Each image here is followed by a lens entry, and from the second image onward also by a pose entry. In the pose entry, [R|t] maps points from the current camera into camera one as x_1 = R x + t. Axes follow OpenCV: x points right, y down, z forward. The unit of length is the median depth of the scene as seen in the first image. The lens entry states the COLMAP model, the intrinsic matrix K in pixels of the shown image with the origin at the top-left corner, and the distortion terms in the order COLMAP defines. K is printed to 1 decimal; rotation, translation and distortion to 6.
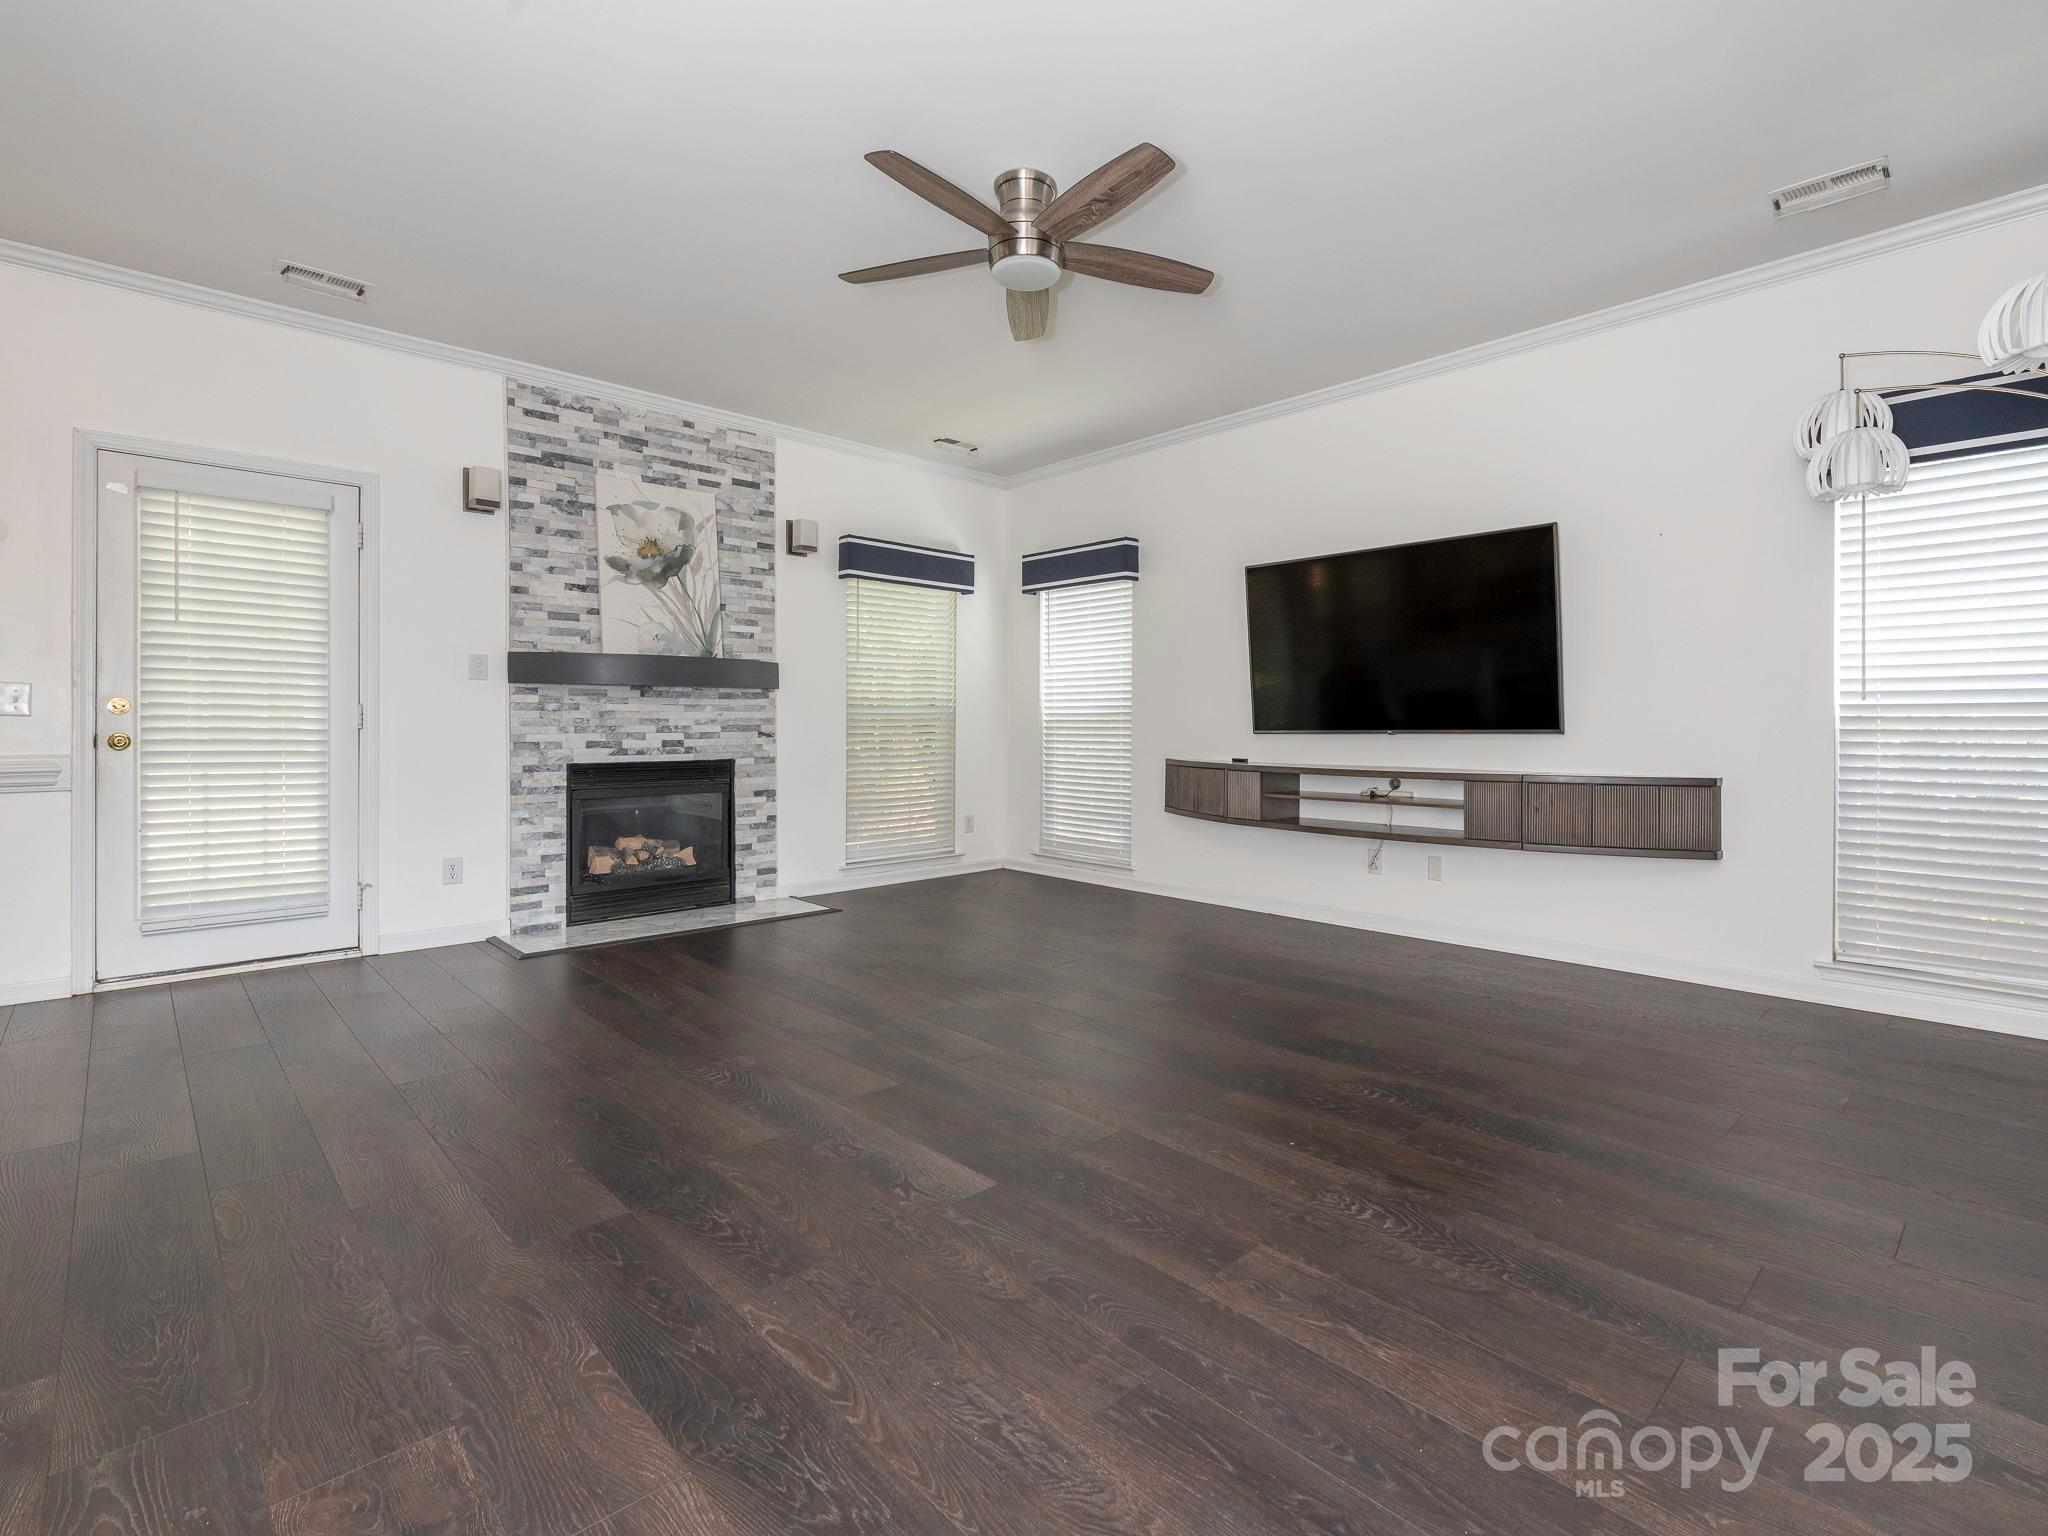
lens RADIAL K [[985.9, 0, 1063.7], [0, 985.9, 734.6], [0, 0, 1]] dist [0.005681, -0.000312]
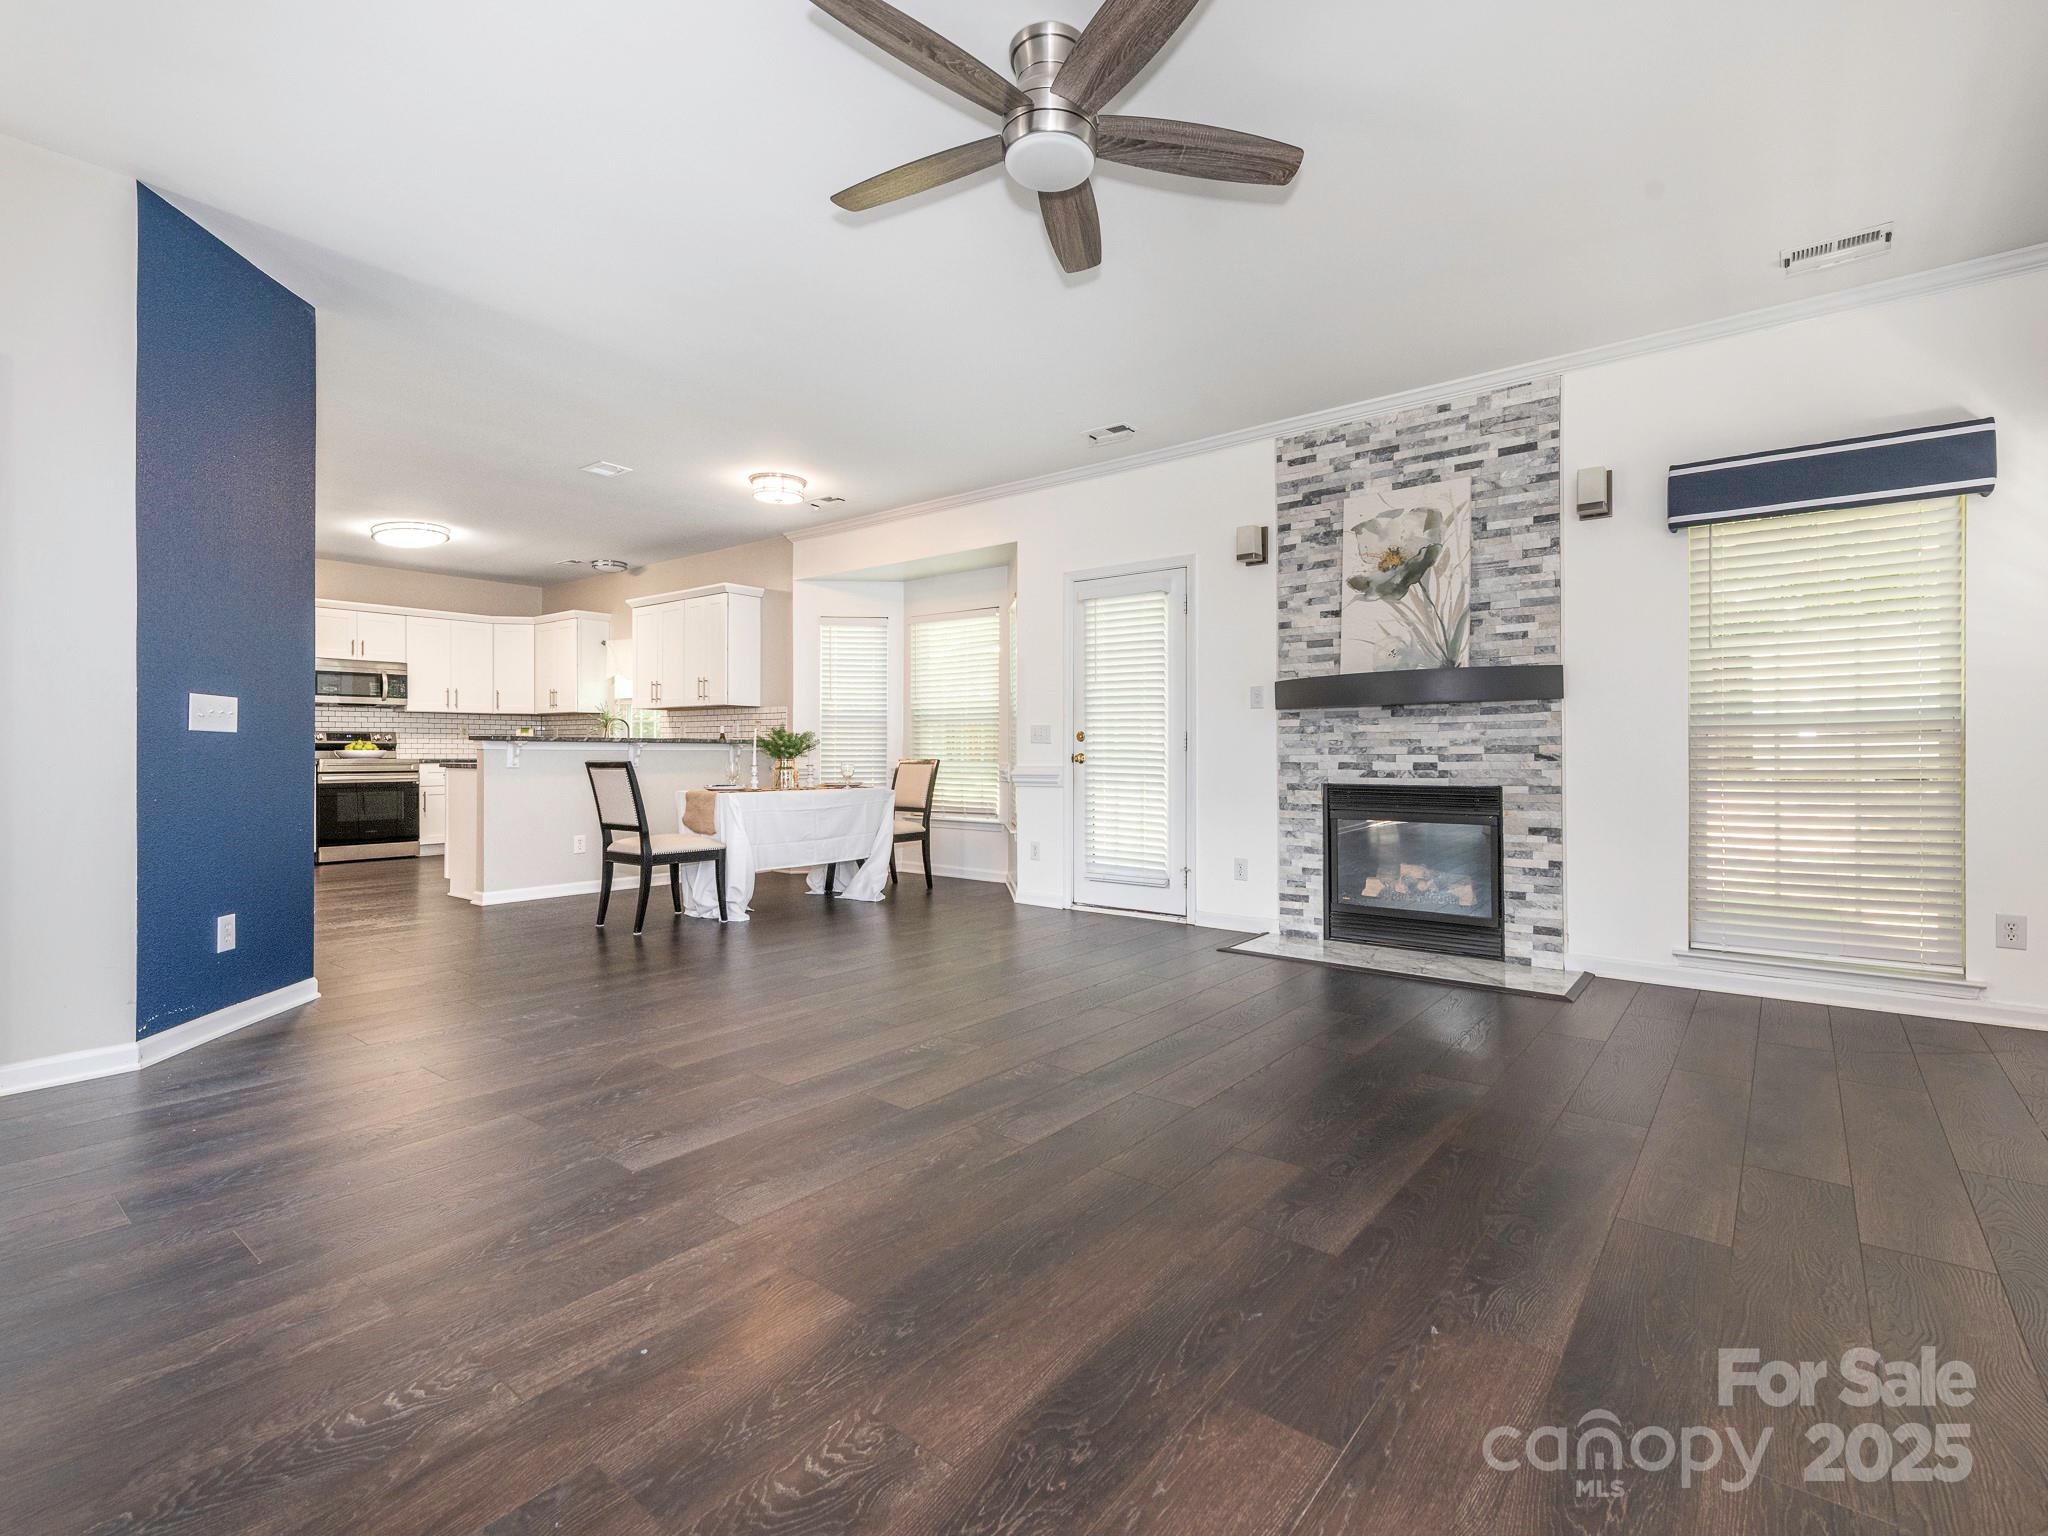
lens RADIAL K [[944.3, 0, 1056.3], [0, 944.3, 750.4], [0, 0, 1]] dist [0.003705, -0.000818]
pose [[0.129990, -0.002039, -0.991513, 0.435152], [-0.005984, 0.999978, -0.002841, -0.001177], [0.991497, 0.006302, 0.129975, 0.565536]]
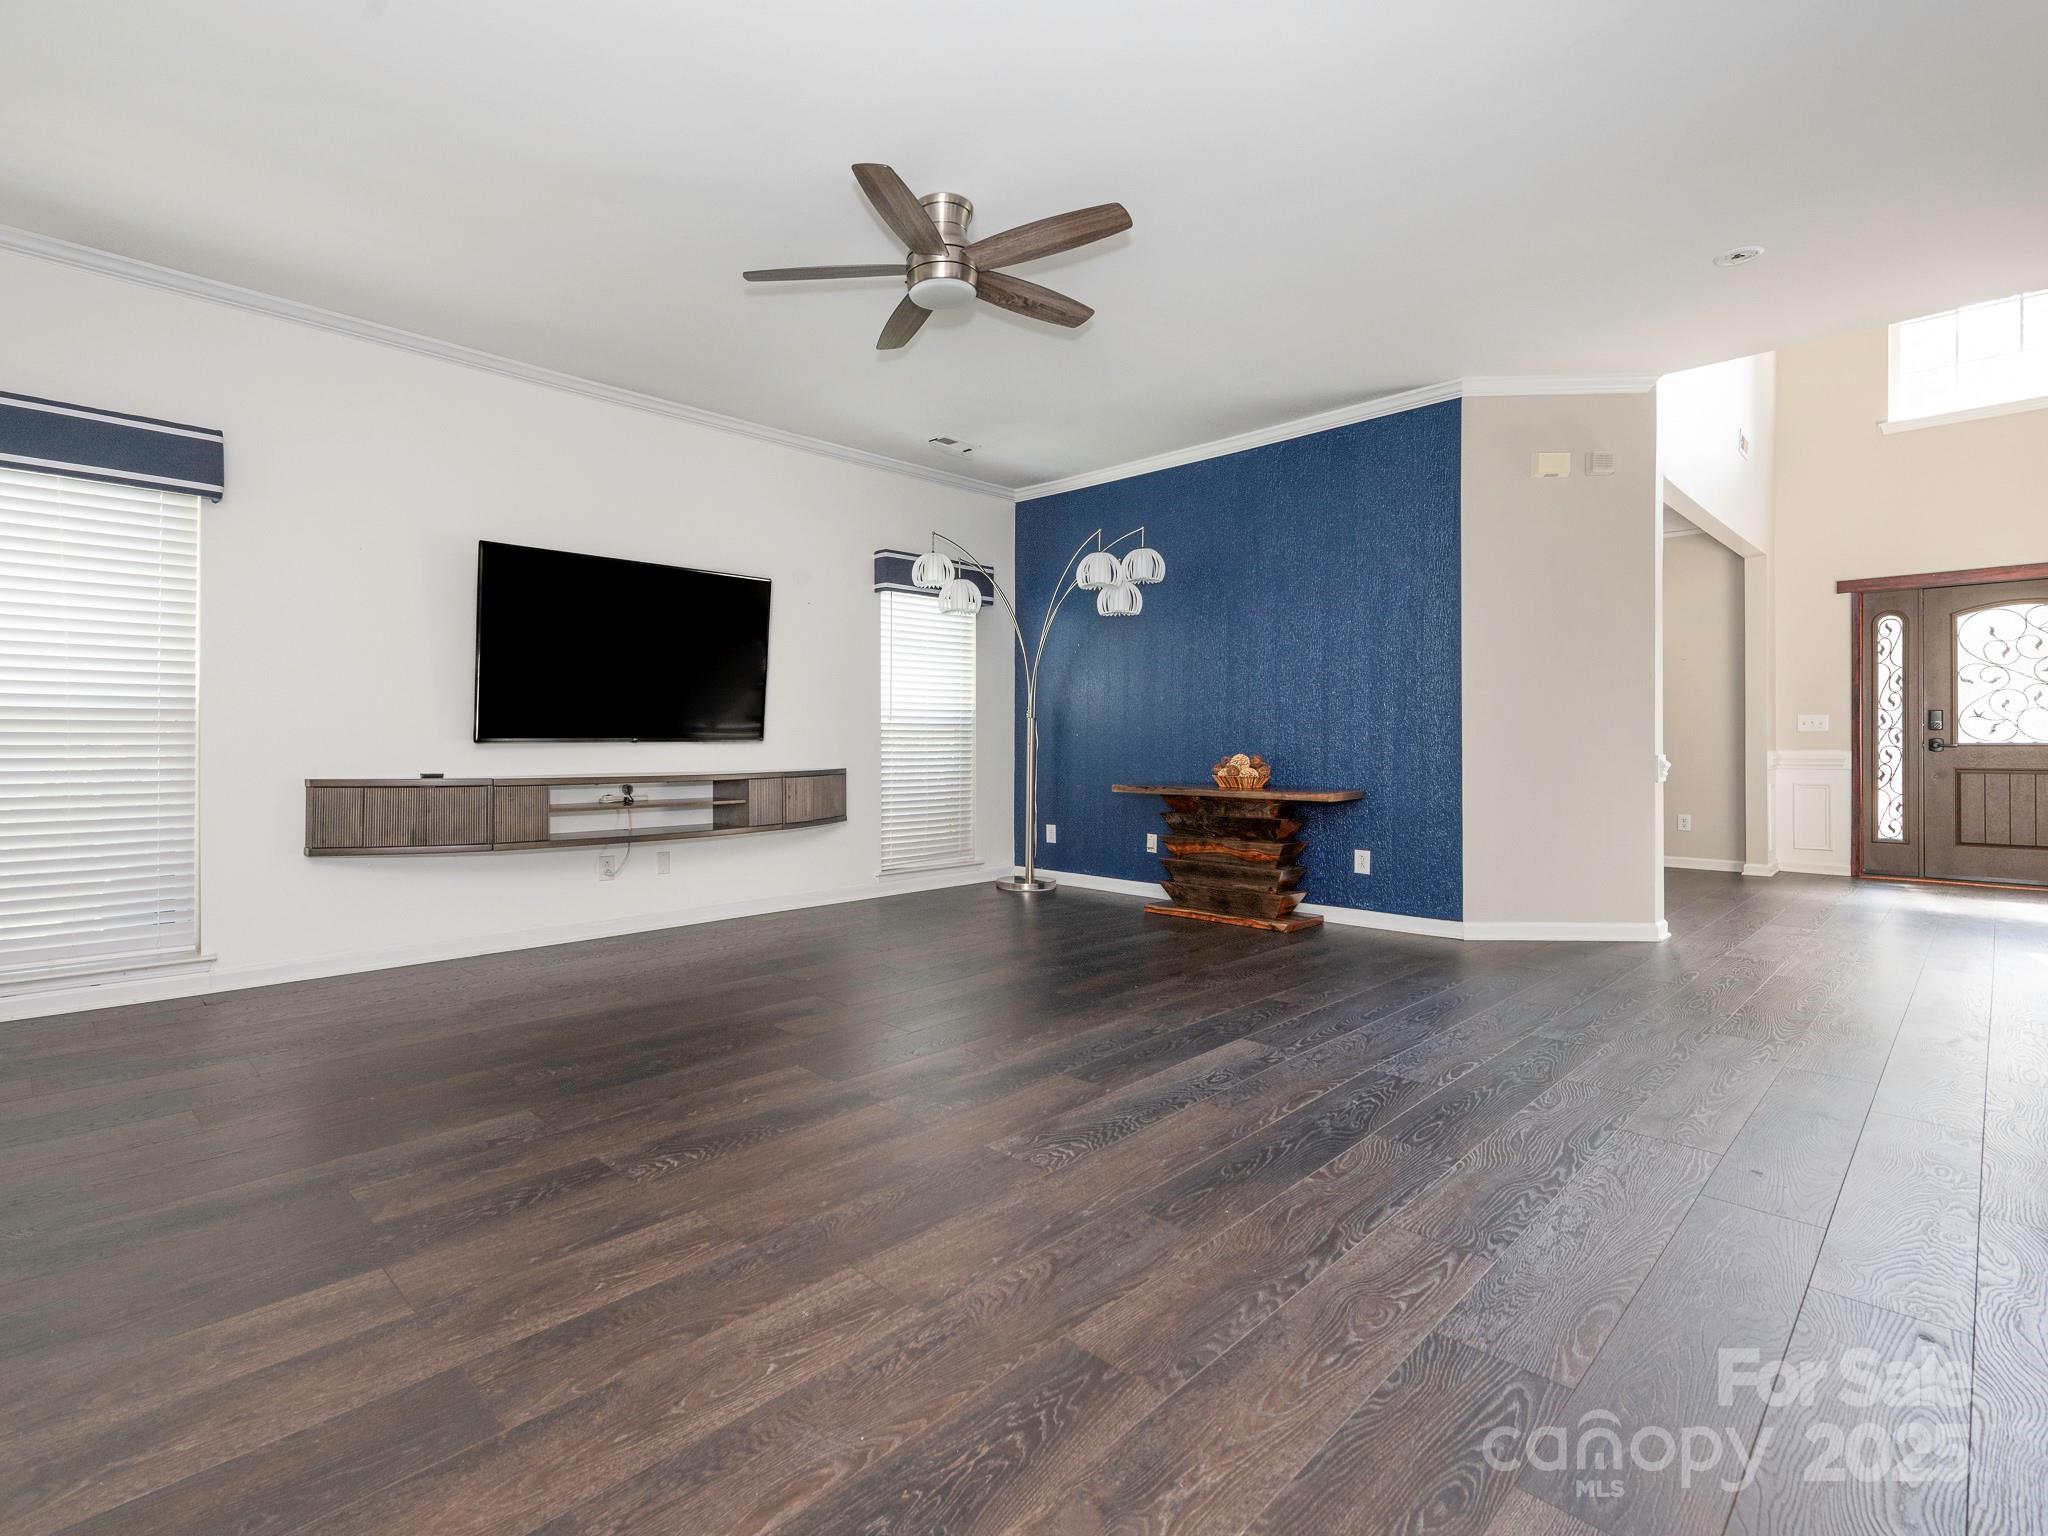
lens RADIAL K [[974.4, 0, 977.0], [0, 974.4, 739.5], [0, 0, 1]] dist [-0.006245, 0.000290]
pose [[-0.009325, 0.002454, 0.999954, -0.657425], [0.005173, 0.999984, -0.002406, 0.001718], [-0.999943, 0.005150, -0.009337, 0.606054]]
